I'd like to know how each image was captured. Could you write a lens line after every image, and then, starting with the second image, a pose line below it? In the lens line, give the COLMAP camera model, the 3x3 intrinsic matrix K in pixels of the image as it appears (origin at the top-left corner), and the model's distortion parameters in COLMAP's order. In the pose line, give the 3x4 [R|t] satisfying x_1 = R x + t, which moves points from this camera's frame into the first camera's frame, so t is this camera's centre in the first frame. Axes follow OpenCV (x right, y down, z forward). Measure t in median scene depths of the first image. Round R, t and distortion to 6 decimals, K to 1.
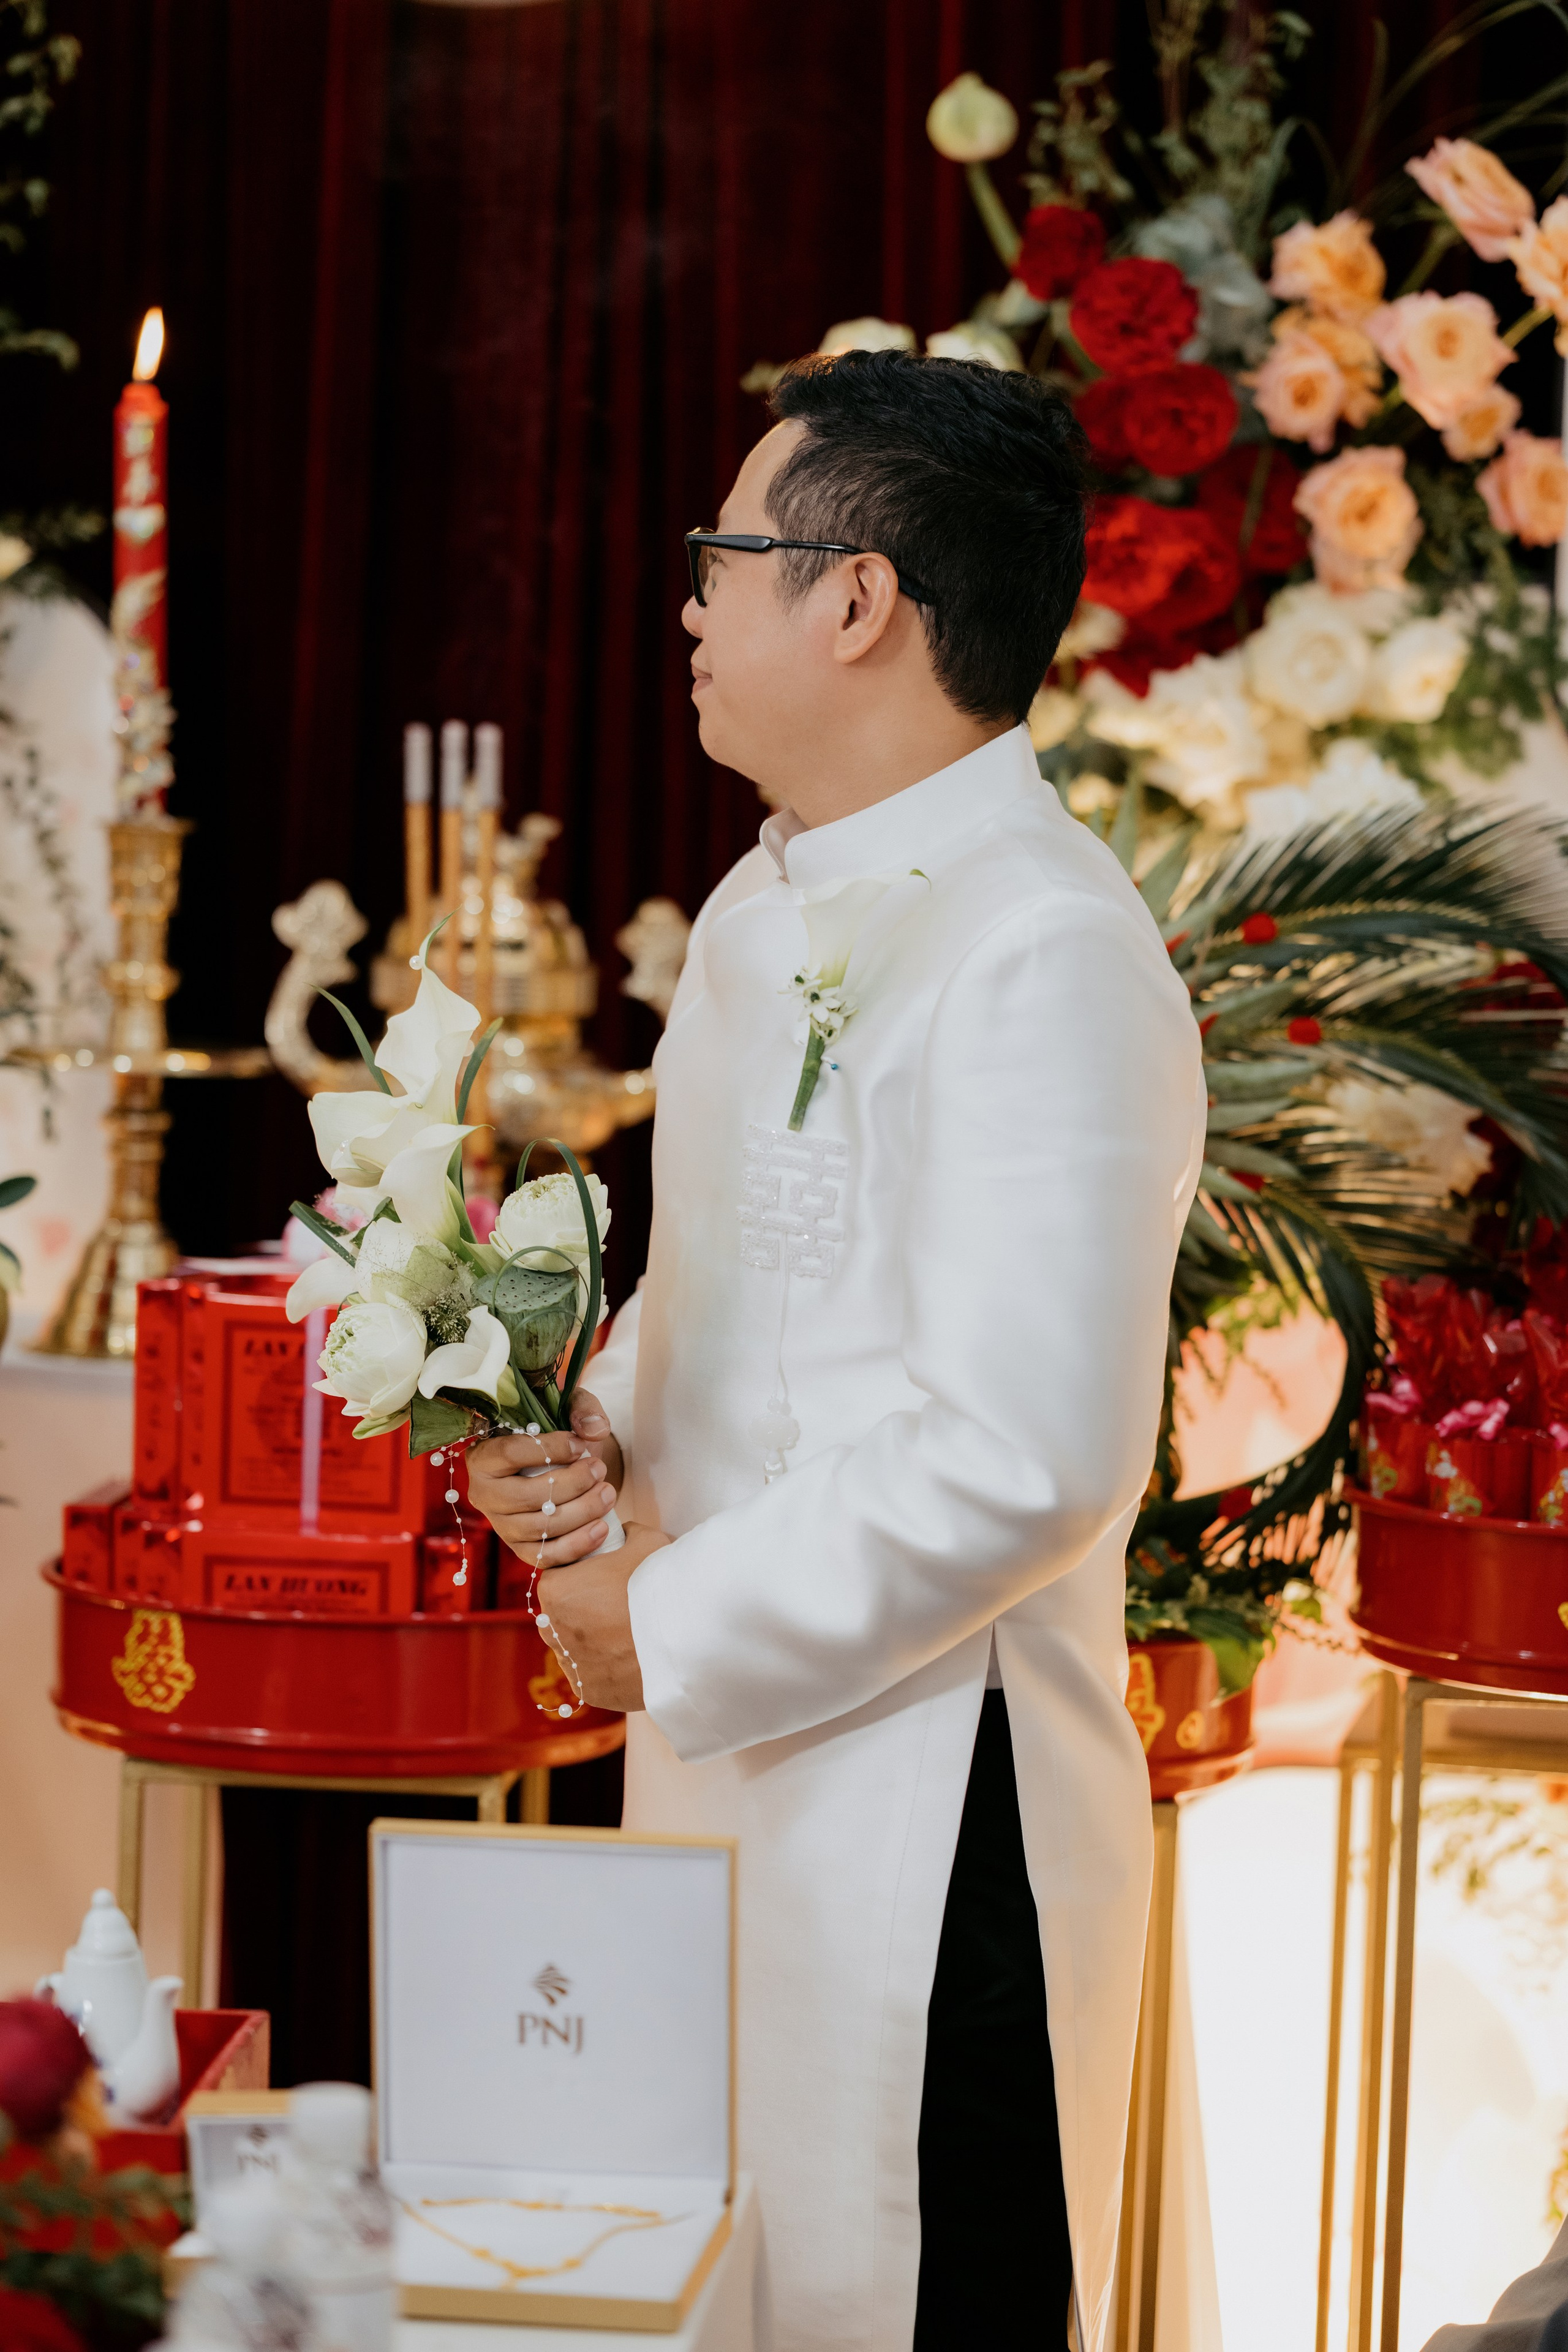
lens RADIAL K [[5677.7, 0, 784.0], [0, 5677.7, 1176.0], [0, 0, 1]] dist [0.010672, -0.187001]
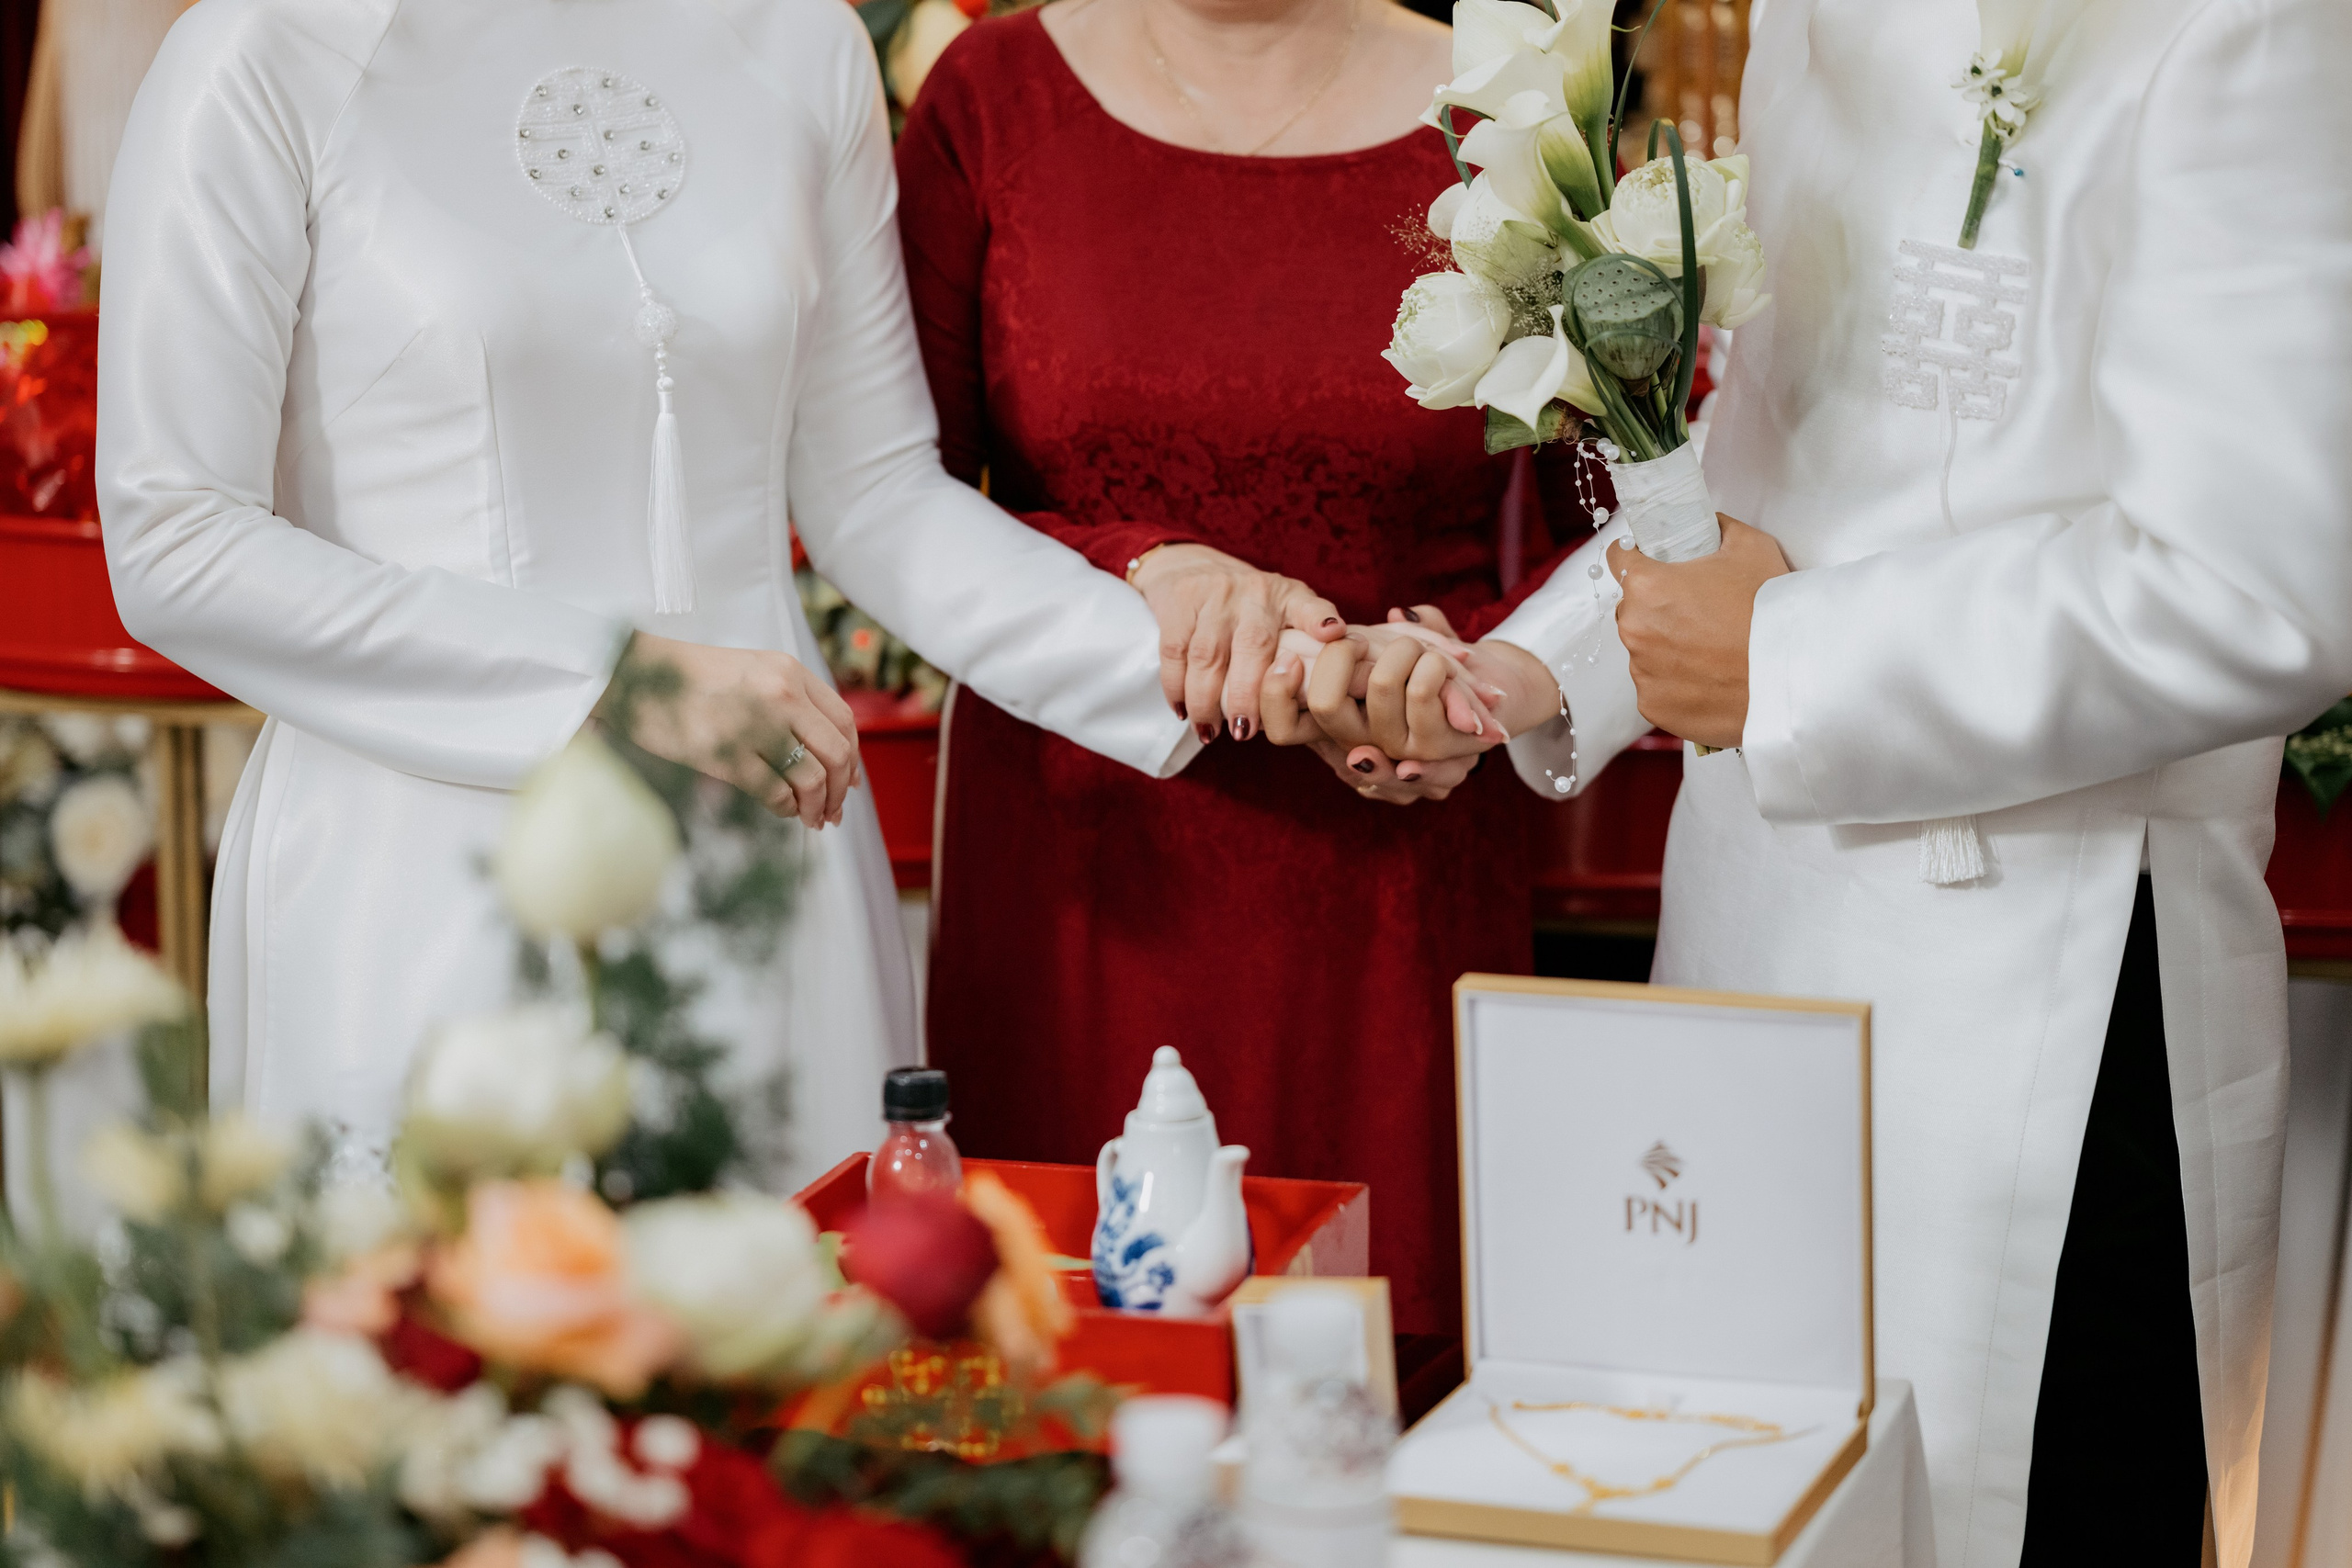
lens RADIAL K [[5621.1, 0, 1176.4], [0, 5621.1, 786.5], [0, 0, 1]] dist [-0.017048, 0.326133]
pose [[0.979528, 0.009975, -0.201062, 0.041329], [0.007335, 0.996340, 0.085168, 0.006605], [0.201176, -0.084900, 0.975869, 0.098407]]
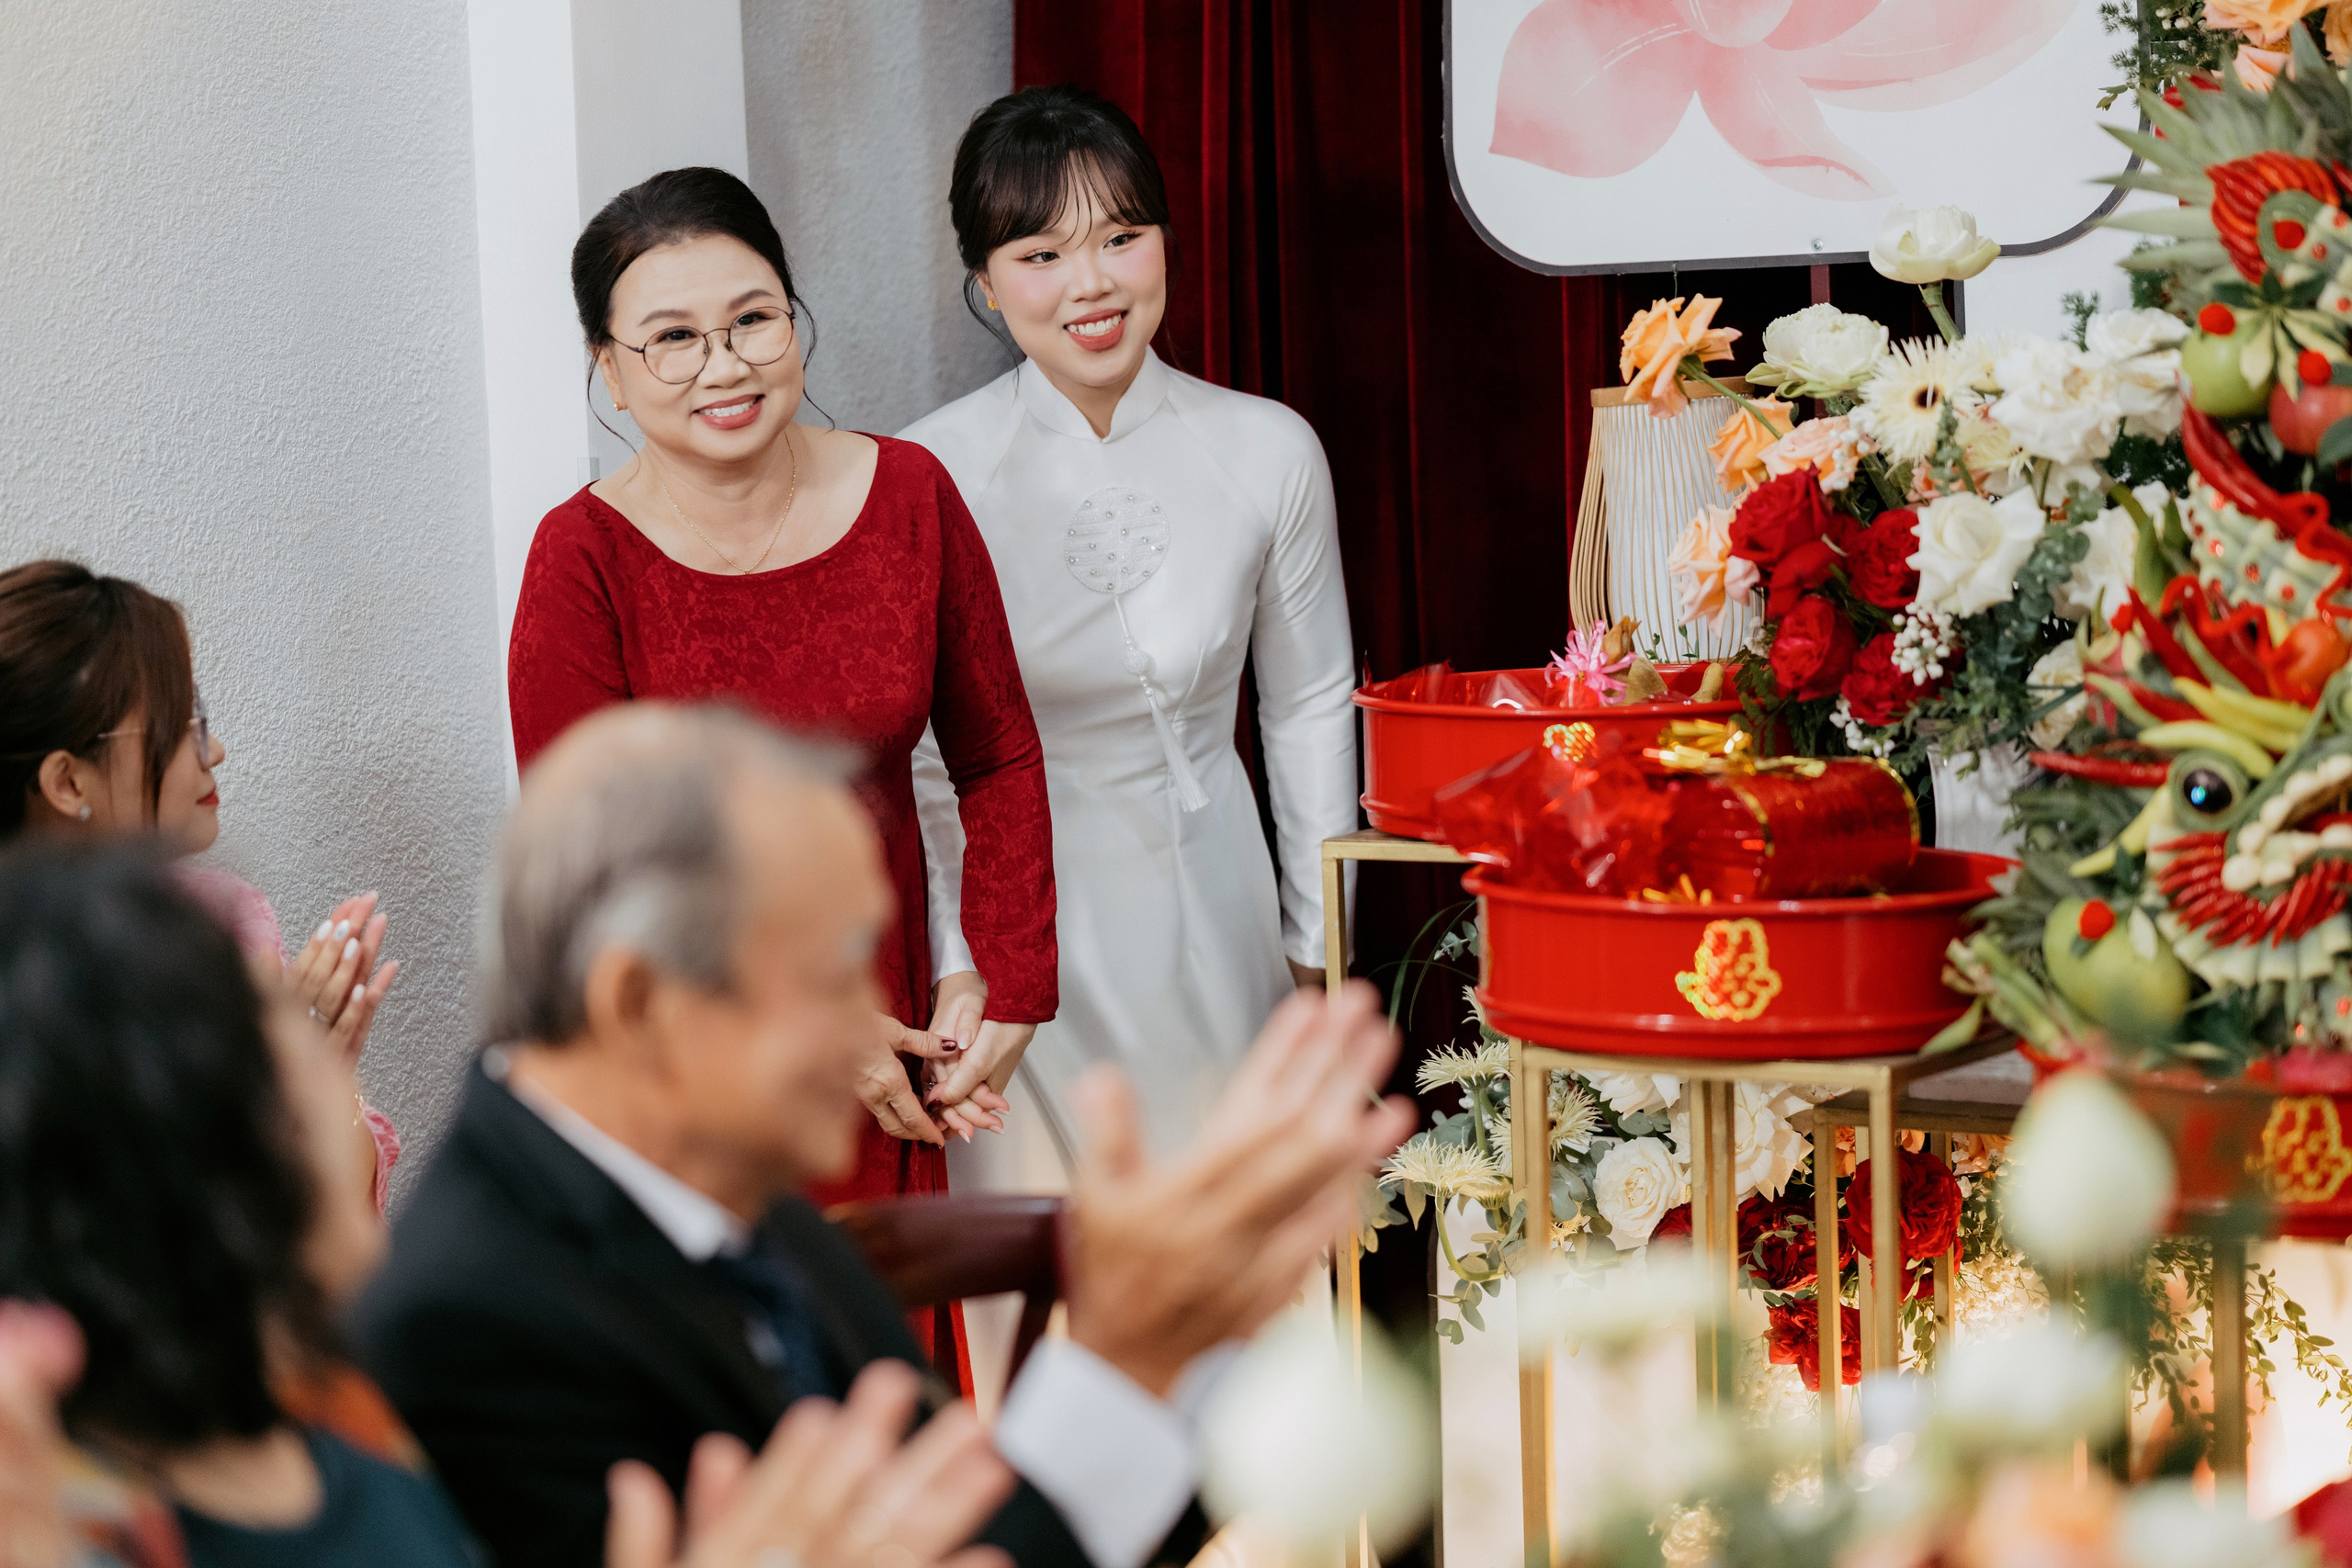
lens RADIAL K [[5685.5, 0, 1176.0], [0, 5685.5, 784.0], [0, 0, 1]] dist [0.002113, 0.206074]
pose [[0.892582, -0.010790, -0.450755, 0.070859], [0.019642, 0.999695, 0.014964, 0.003090], [0.450456, -0.022211, 0.892522, 0.011167]]
